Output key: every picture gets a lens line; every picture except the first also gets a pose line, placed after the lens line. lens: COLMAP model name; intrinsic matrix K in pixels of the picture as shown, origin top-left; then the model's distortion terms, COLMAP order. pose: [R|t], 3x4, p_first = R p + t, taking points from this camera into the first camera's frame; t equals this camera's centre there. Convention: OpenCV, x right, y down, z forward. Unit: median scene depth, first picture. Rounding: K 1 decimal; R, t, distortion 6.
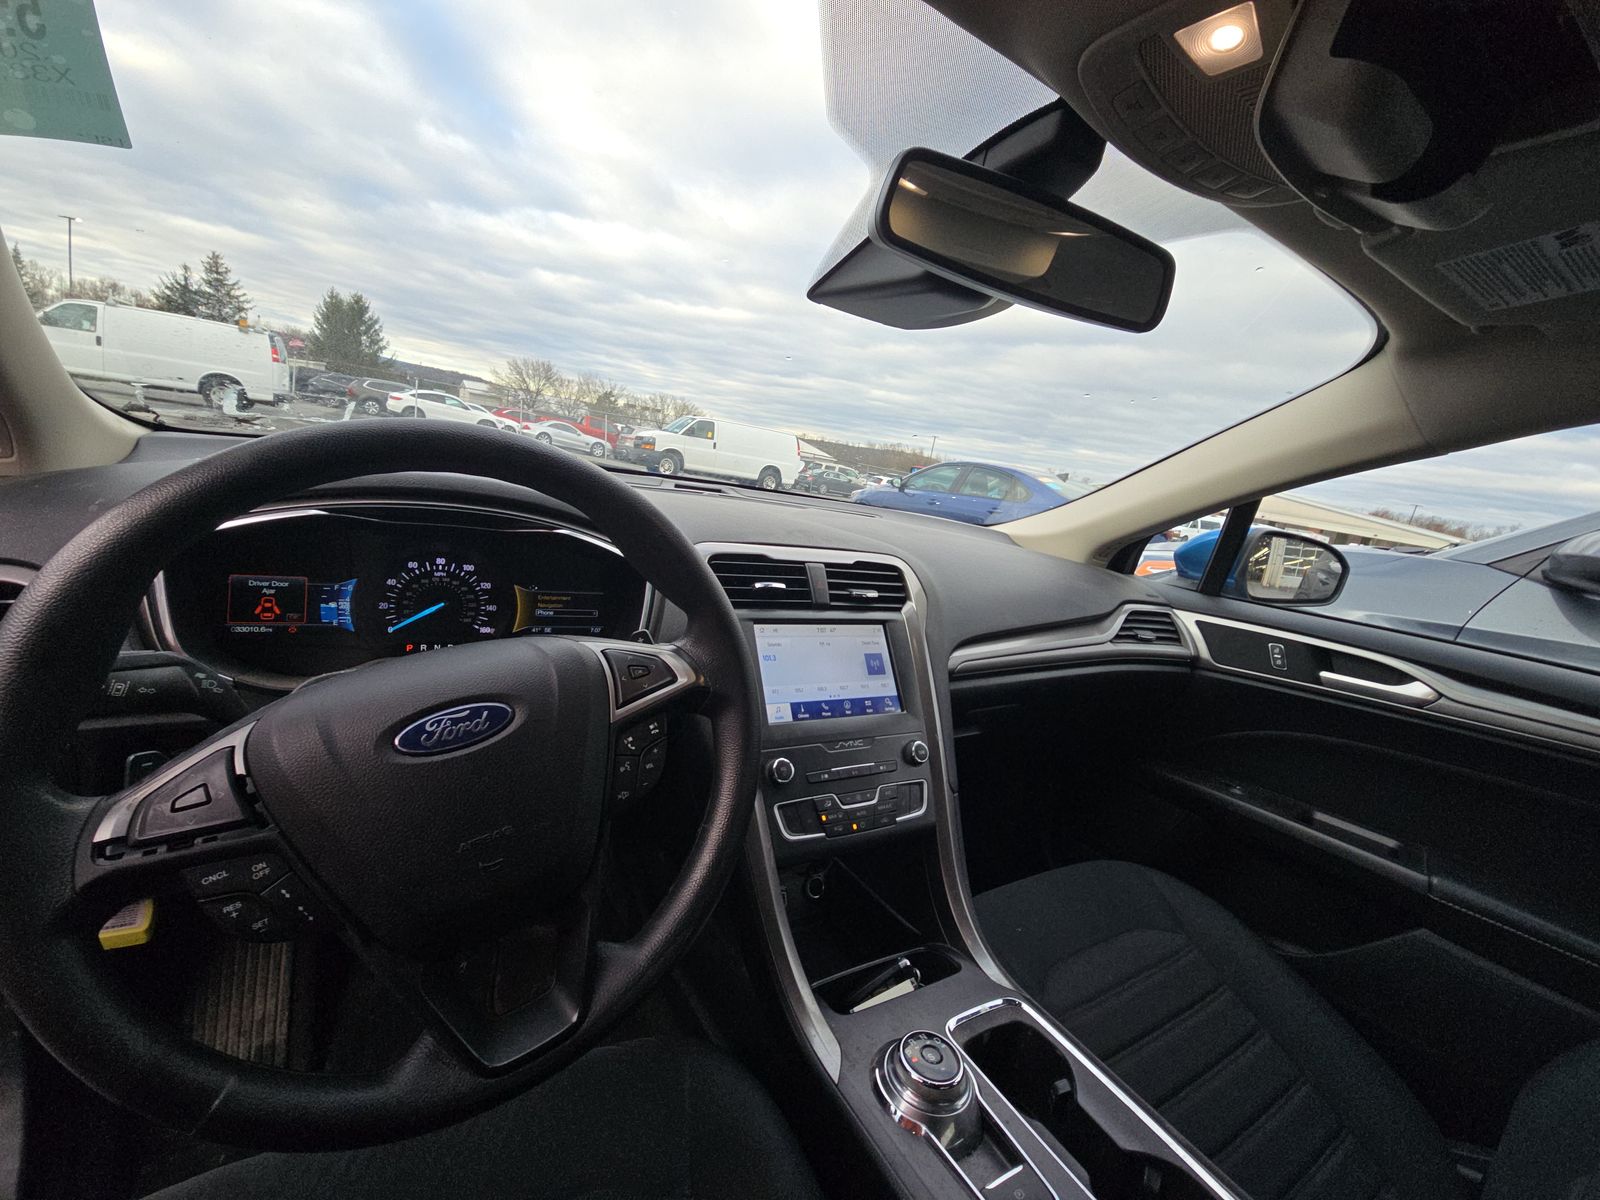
lens RADIAL K [[646.9, 0, 820.9], [0, 646.9, 592.1], [0, 0, 1]] dist [0.008277, -0.008626]
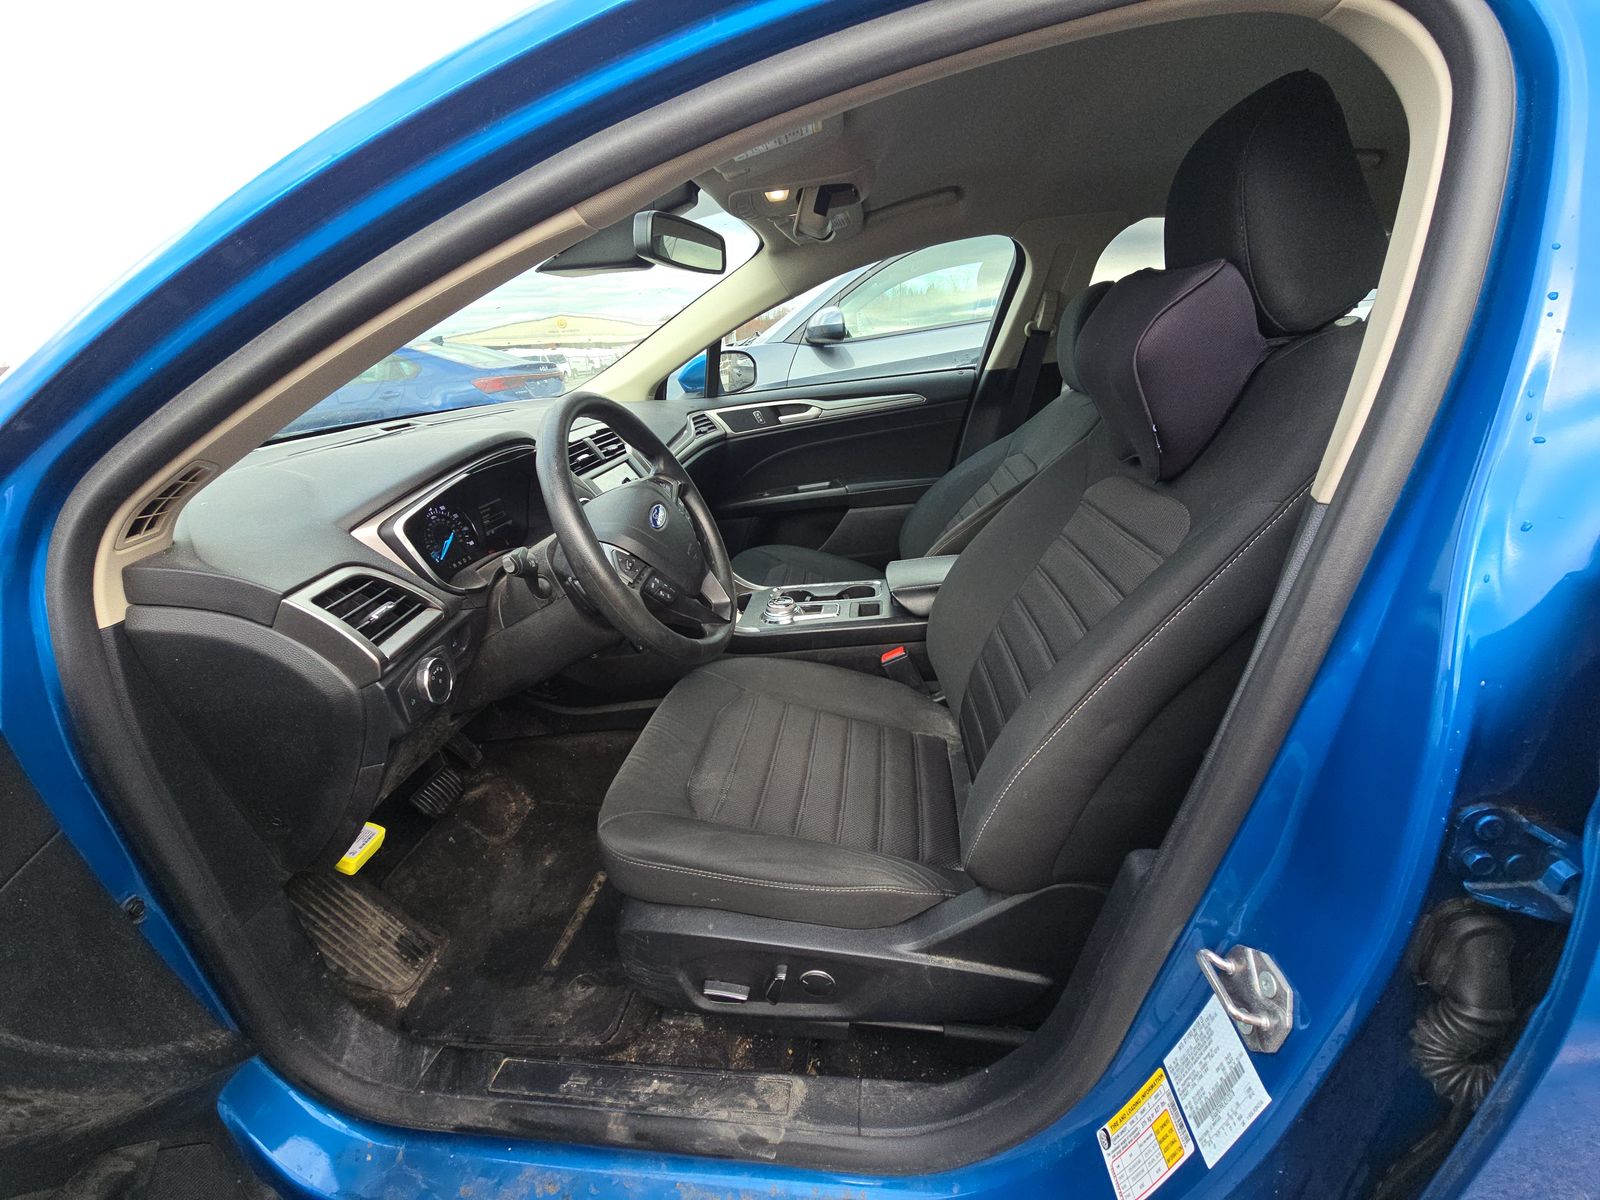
lens RADIAL K [[646.9, 0, 797.5], [0, 646.9, 602.6], [0, 0, 1]] dist [0.008277, -0.008626]
pose [[0.587354, -0.484286, 0.648445, -0.780814], [0.320448, 0.874892, 0.363148, -0.085799], [-0.743187, -0.005504, 0.669061, -0.387493]]
